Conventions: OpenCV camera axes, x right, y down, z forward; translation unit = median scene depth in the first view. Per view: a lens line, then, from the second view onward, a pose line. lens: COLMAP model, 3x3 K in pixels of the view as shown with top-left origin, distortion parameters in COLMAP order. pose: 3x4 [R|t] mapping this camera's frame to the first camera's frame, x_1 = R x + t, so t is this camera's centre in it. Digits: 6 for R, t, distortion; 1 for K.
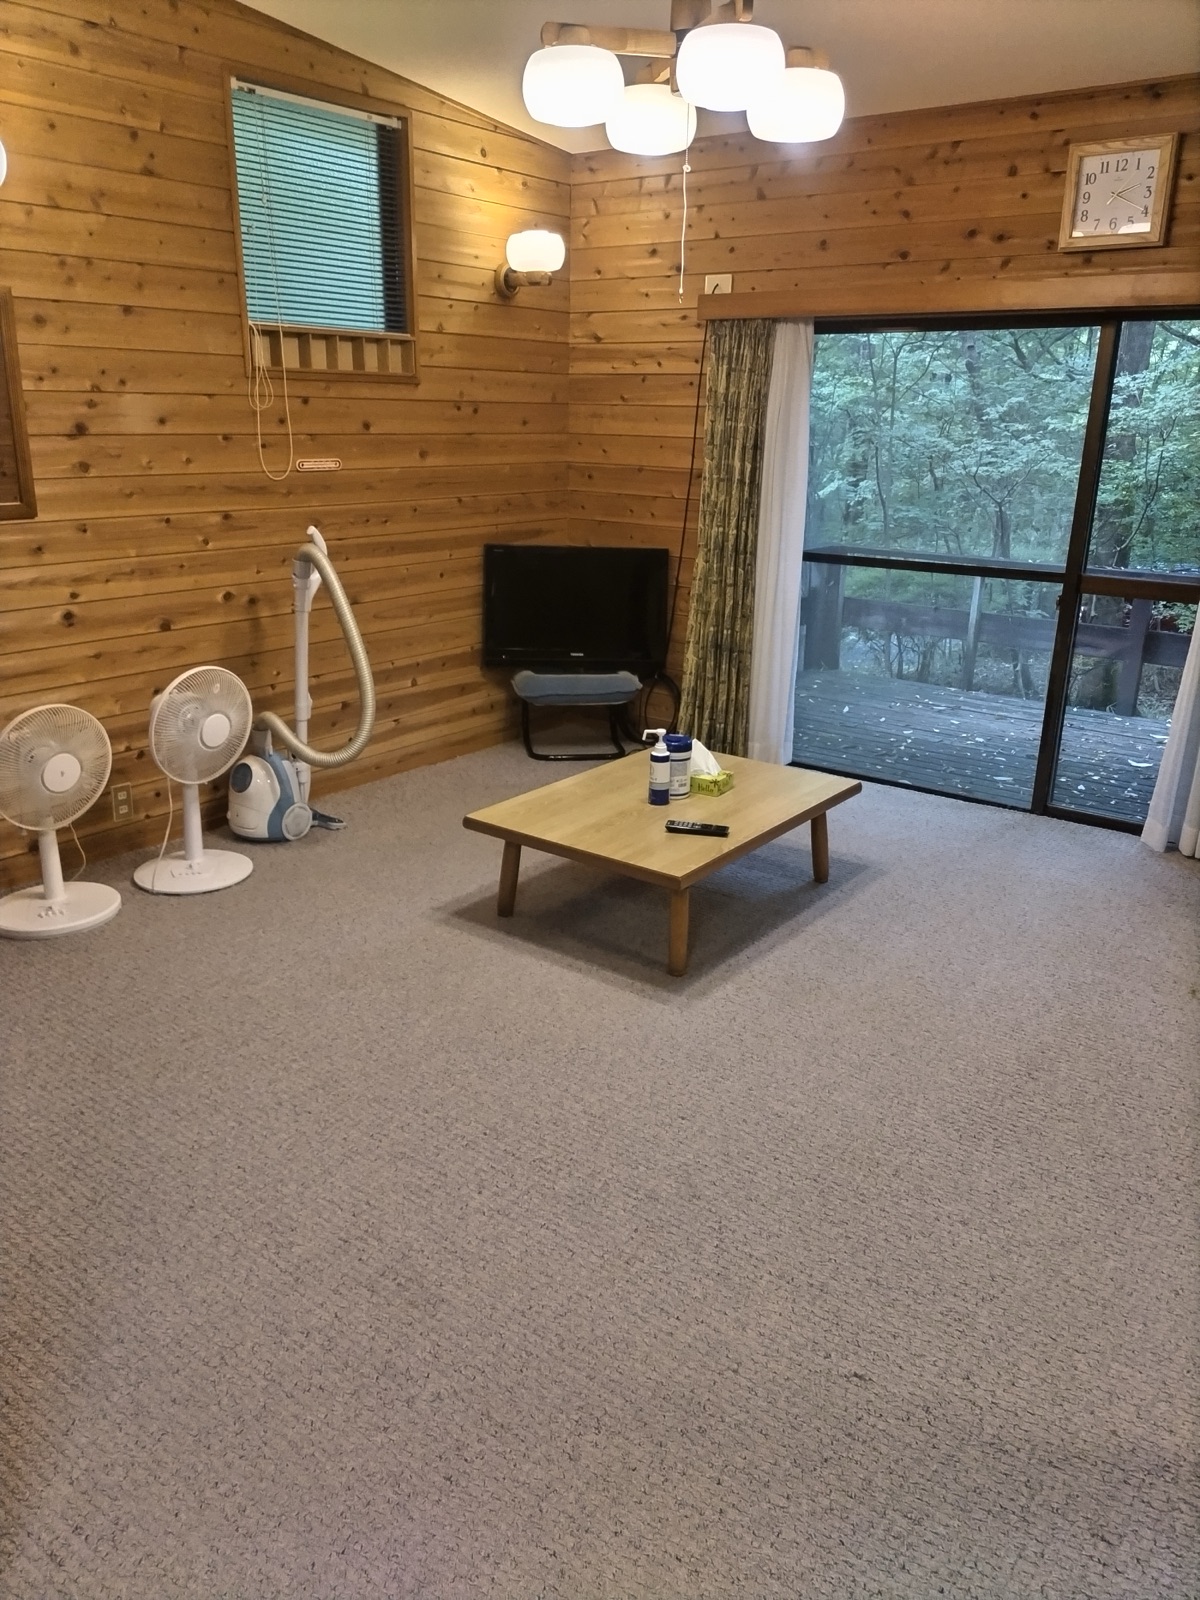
lens RADIAL K [[1199.2, 0, 605.8], [0, 1199.2, 806.5], [0, 0, 1]] dist [0.084157, -0.110362]
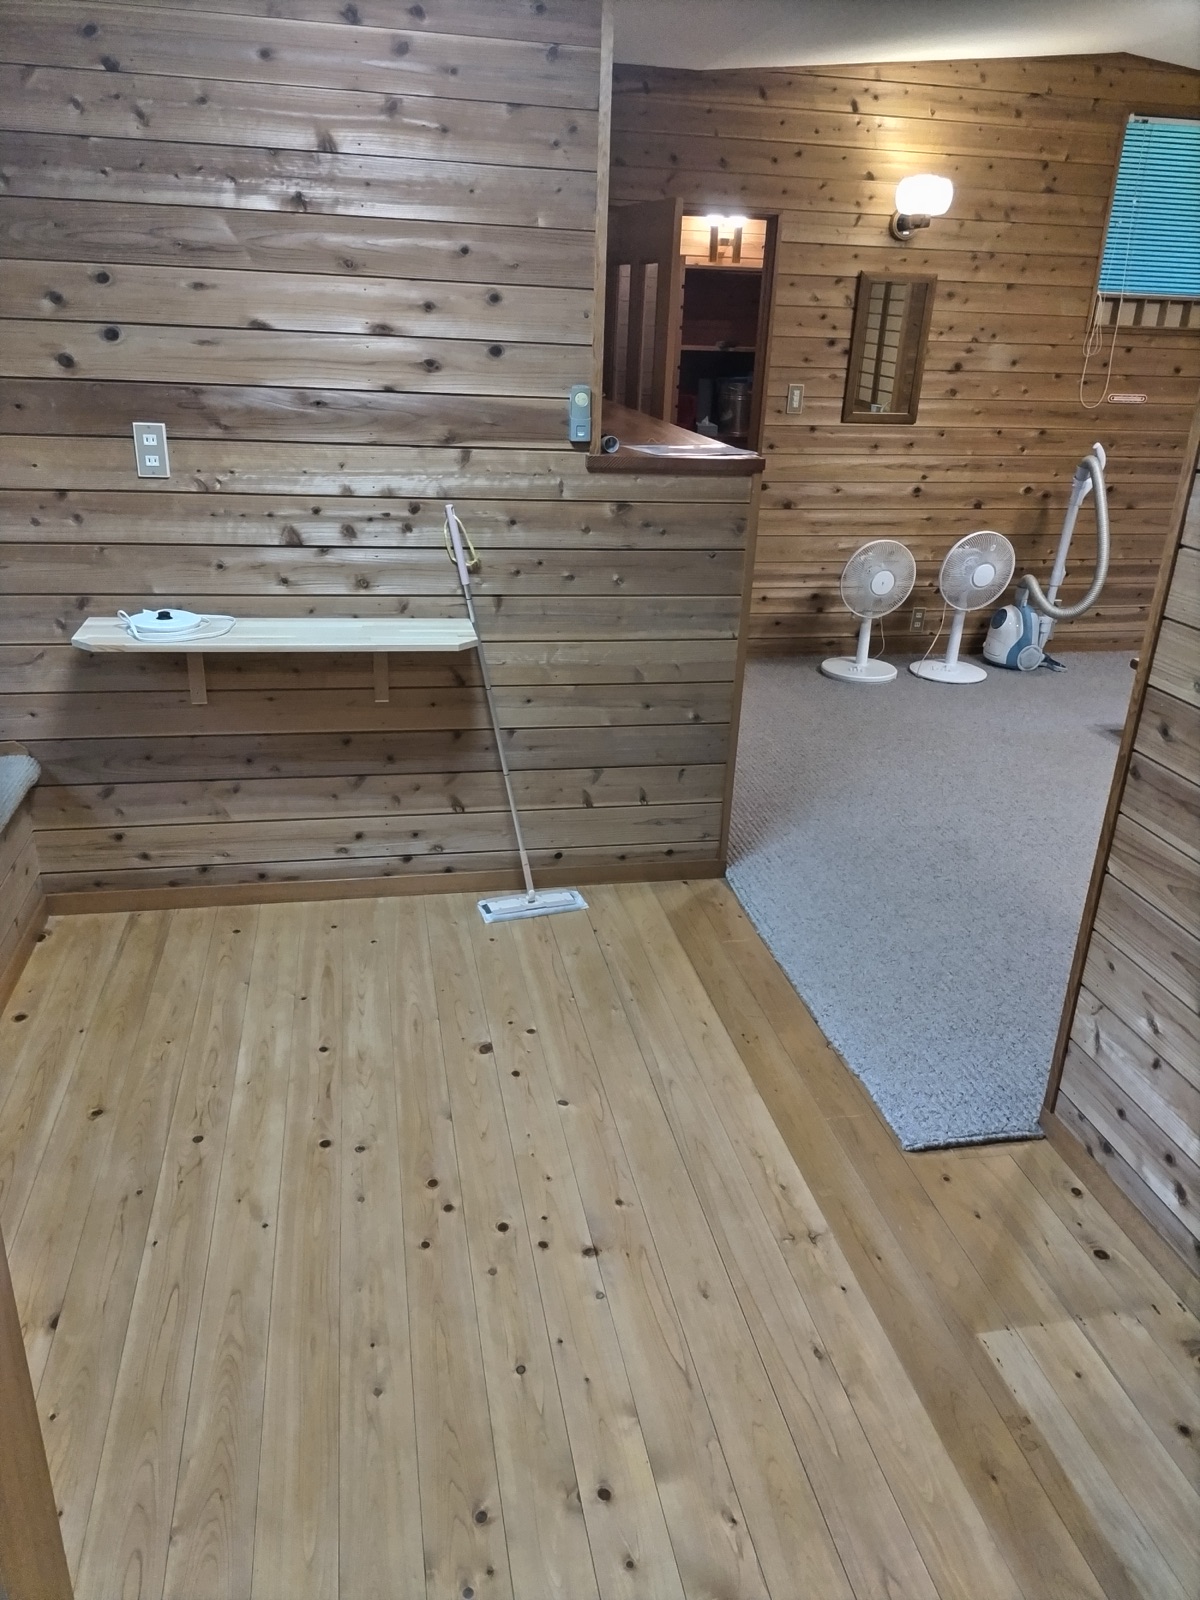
lens RADIAL K [[1199.2, 0, 605.8], [0, 1199.2, 806.5], [0, 0, 1]] dist [0.084157, -0.110362]
pose [[0.755389, 0.265467, -0.599095, 0.271729], [-0.231888, 0.963398, 0.134510, 0.109250], [0.612874, 0.037315, 0.789299, -0.417960]]
